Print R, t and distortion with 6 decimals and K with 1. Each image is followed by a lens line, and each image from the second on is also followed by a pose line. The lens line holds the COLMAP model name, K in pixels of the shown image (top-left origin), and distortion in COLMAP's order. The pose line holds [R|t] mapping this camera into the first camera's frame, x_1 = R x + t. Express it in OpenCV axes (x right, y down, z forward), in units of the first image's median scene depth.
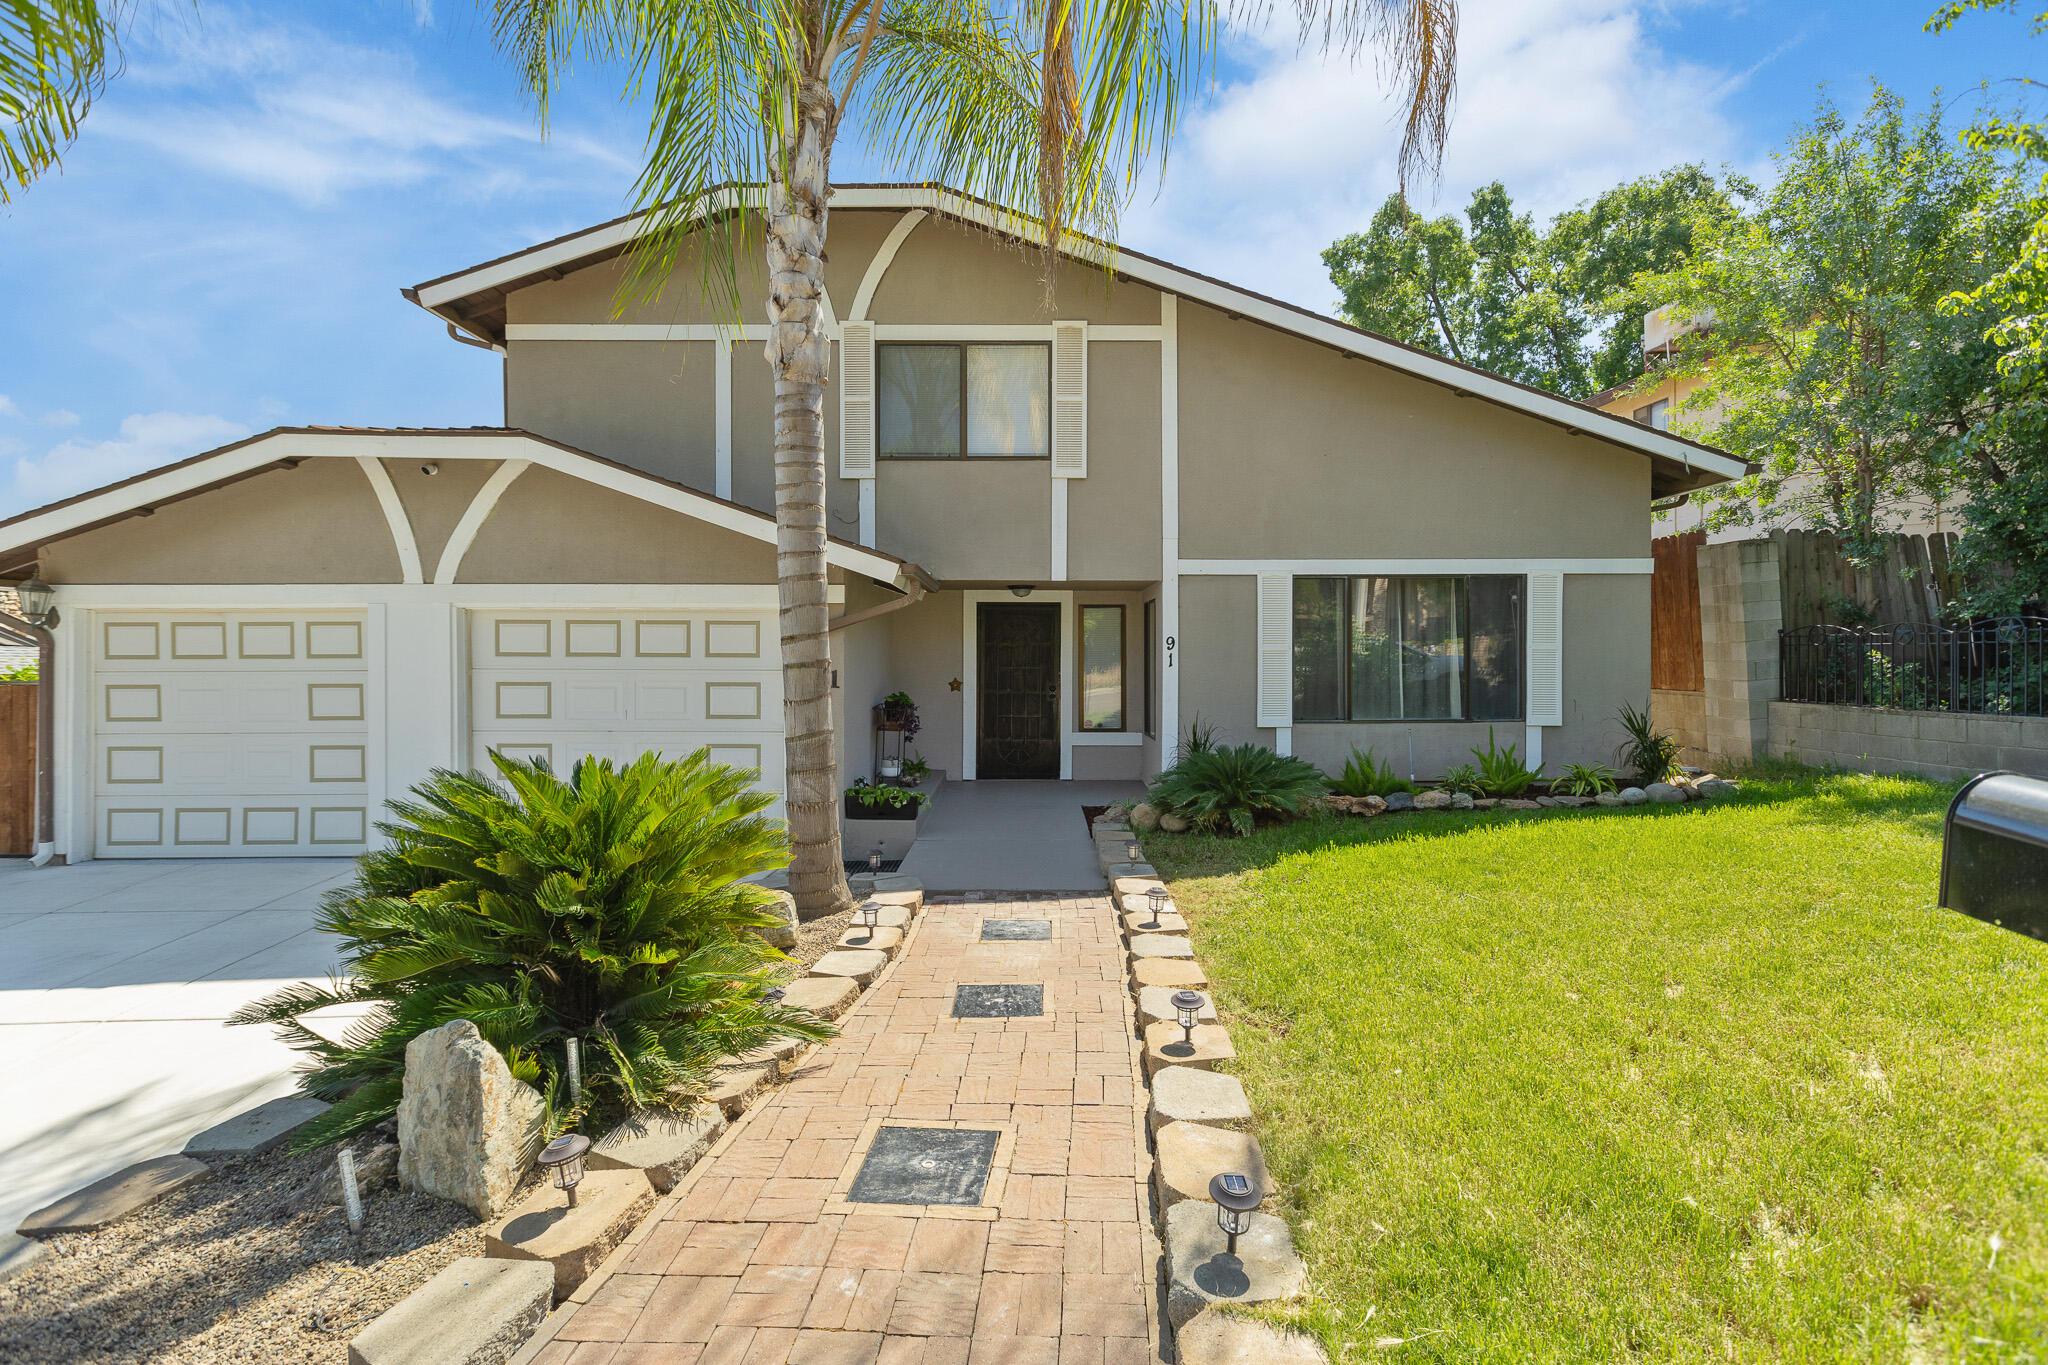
lens RADIAL K [[927.6, 0, 1024.9], [0, 927.6, 677.8], [0, 0, 1]] dist [0.003928, -0.001603]
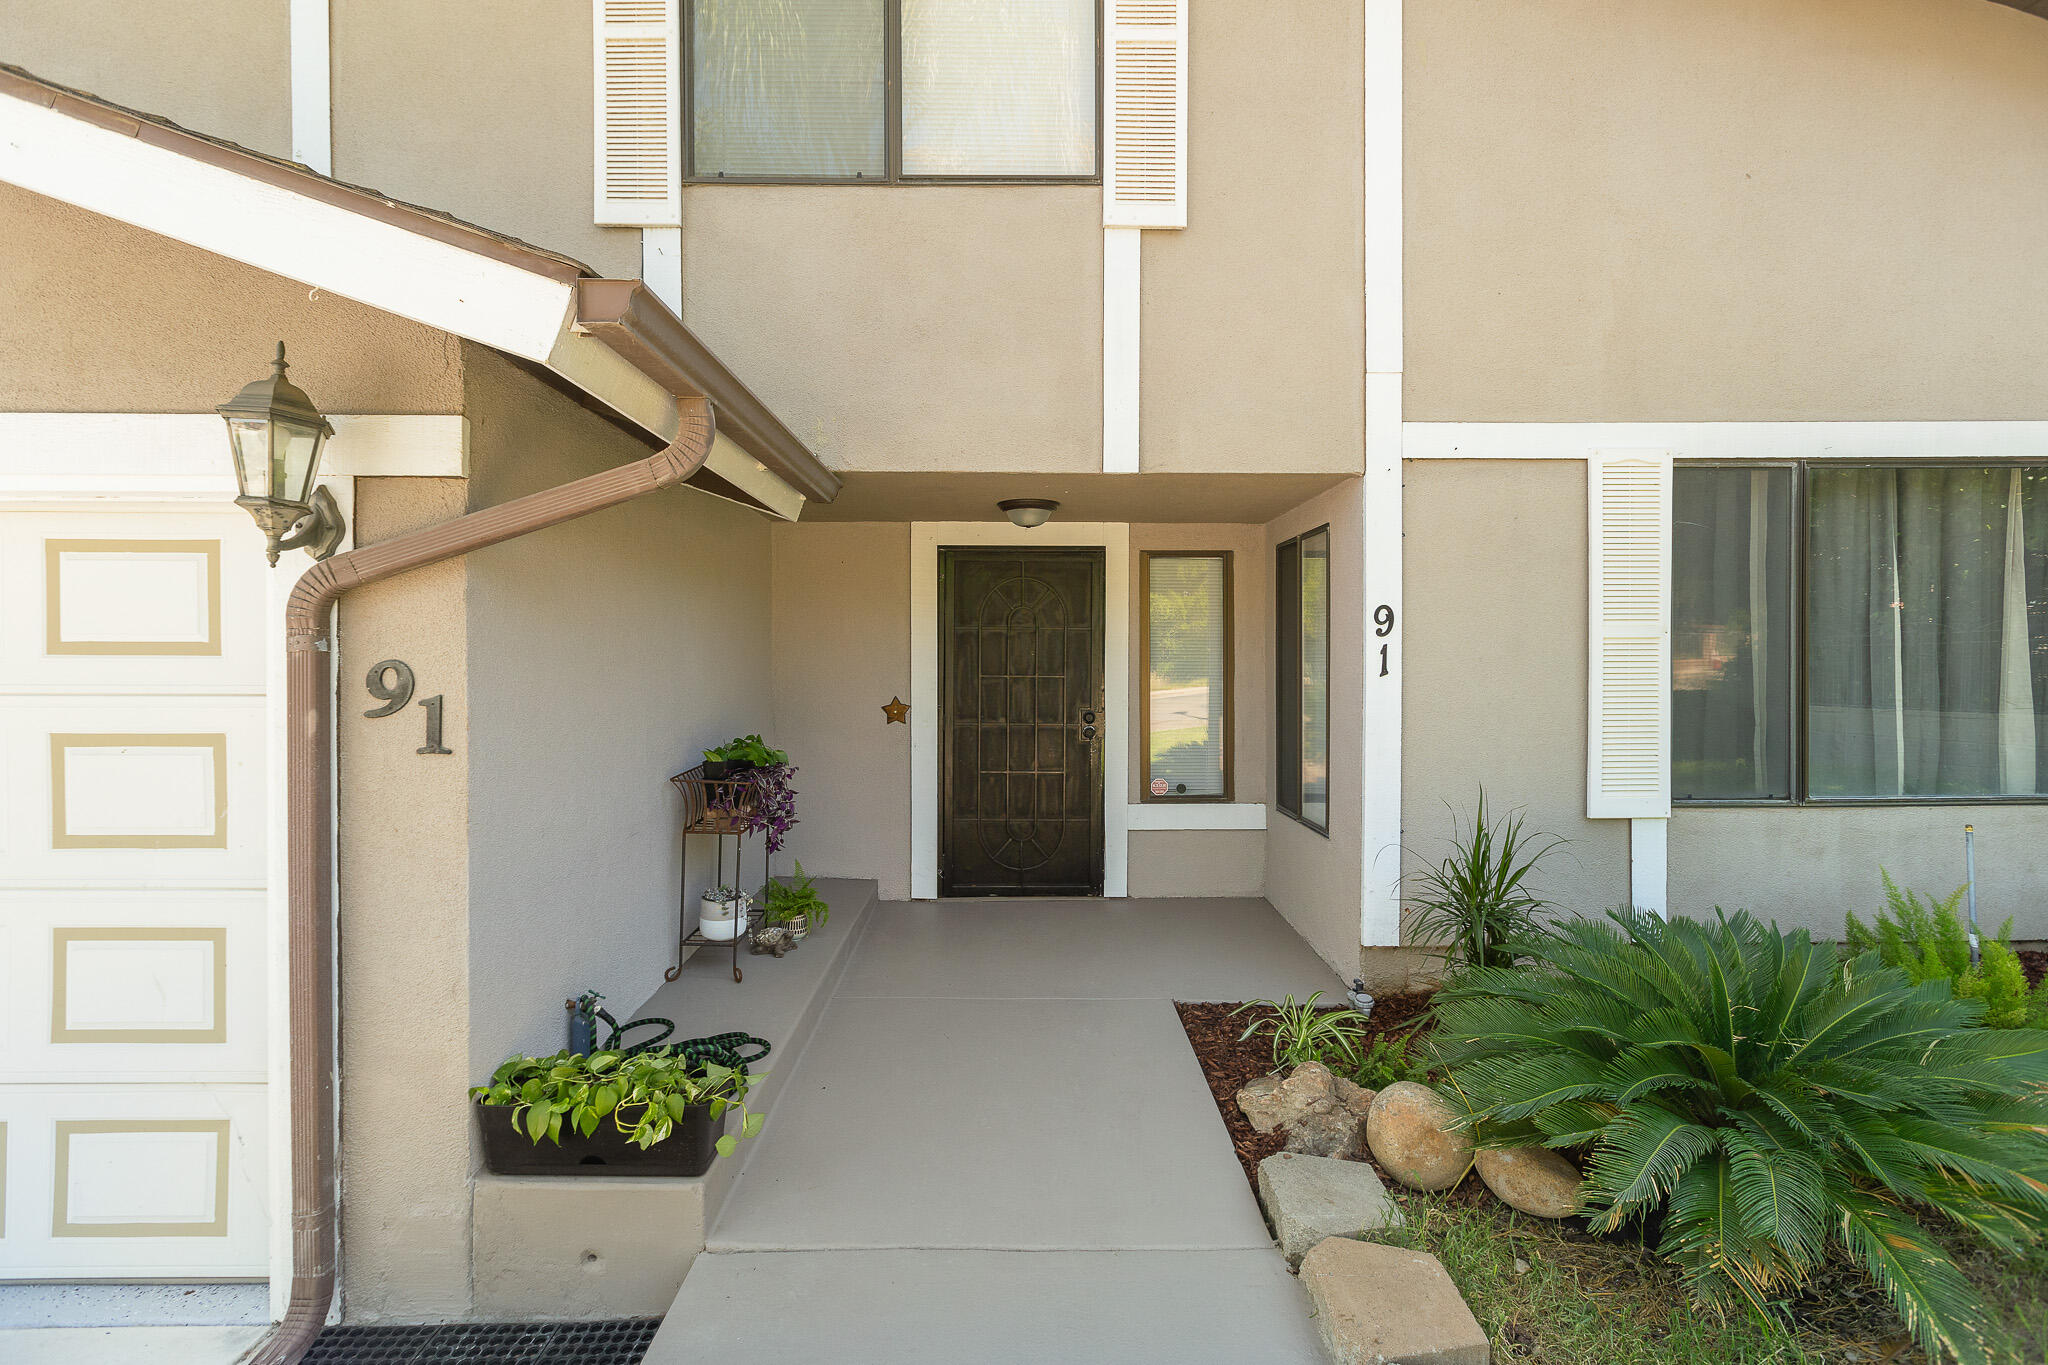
lens RADIAL K [[927.6, 0, 1022.2], [0, 927.6, 675.8], [0, 0, 1]] dist [0.003928, -0.001603]
pose [[0.999984, -0.002741, 0.004972, -0.010430], [0.002751, 0.999994, -0.002046, -0.011518], [-0.004966, 0.002060, 0.999986, 0.575611]]
